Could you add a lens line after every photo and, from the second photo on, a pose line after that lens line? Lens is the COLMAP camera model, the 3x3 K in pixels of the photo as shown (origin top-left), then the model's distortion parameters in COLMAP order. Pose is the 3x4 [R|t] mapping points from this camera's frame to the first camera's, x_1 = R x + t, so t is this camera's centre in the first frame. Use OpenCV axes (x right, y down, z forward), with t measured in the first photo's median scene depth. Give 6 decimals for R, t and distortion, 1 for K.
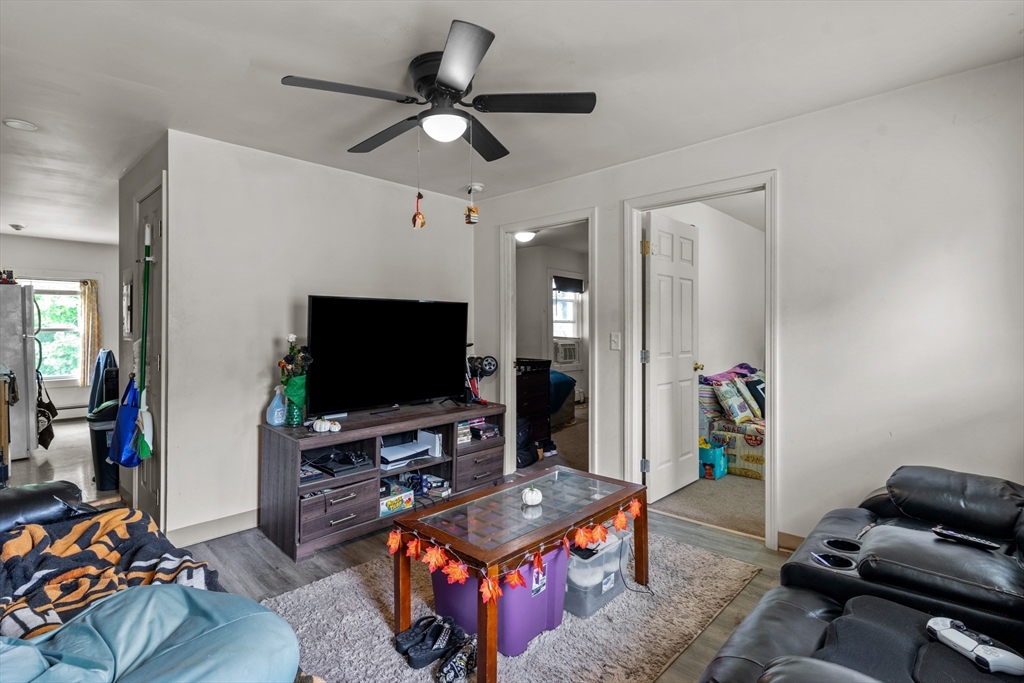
lens RADIAL K [[494.5, 0, 510.5], [0, 494.5, 332.0], [0, 0, 1]] dist [0.003830, 0.000234]
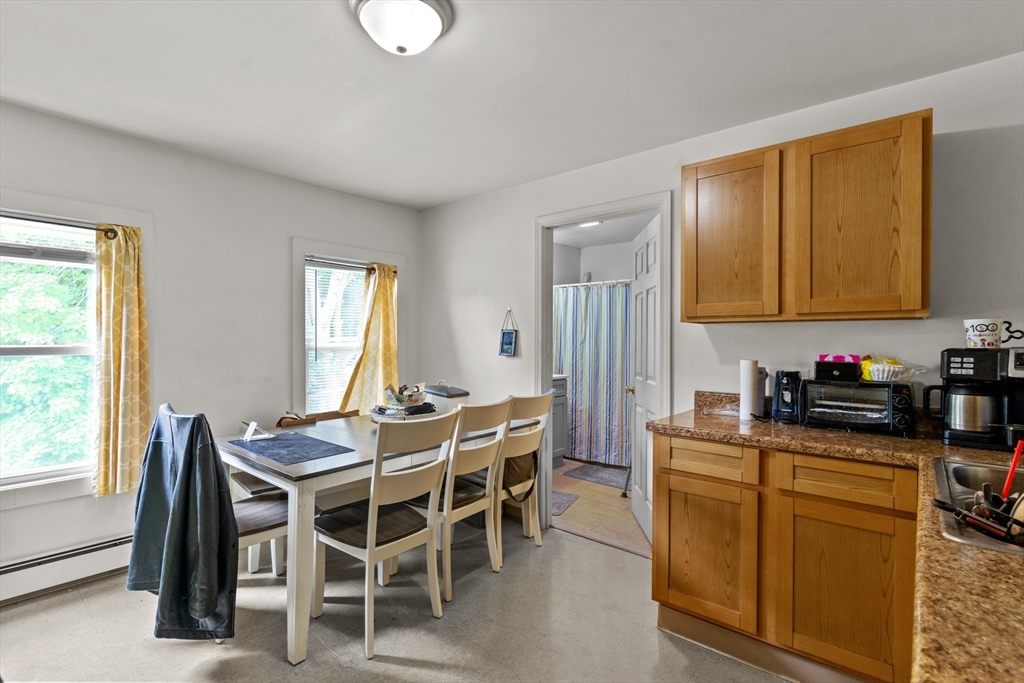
lens RADIAL K [[494.5, 0, 512.8], [0, 494.5, 345.9], [0, 0, 1]] dist [0.003830, 0.000234]
pose [[0.999352, 0.007526, 0.035202, -0.548661], [-0.007516, 0.999972, -0.000420, -0.011274], [-0.035204, 0.000155, 0.999380, 0.592612]]
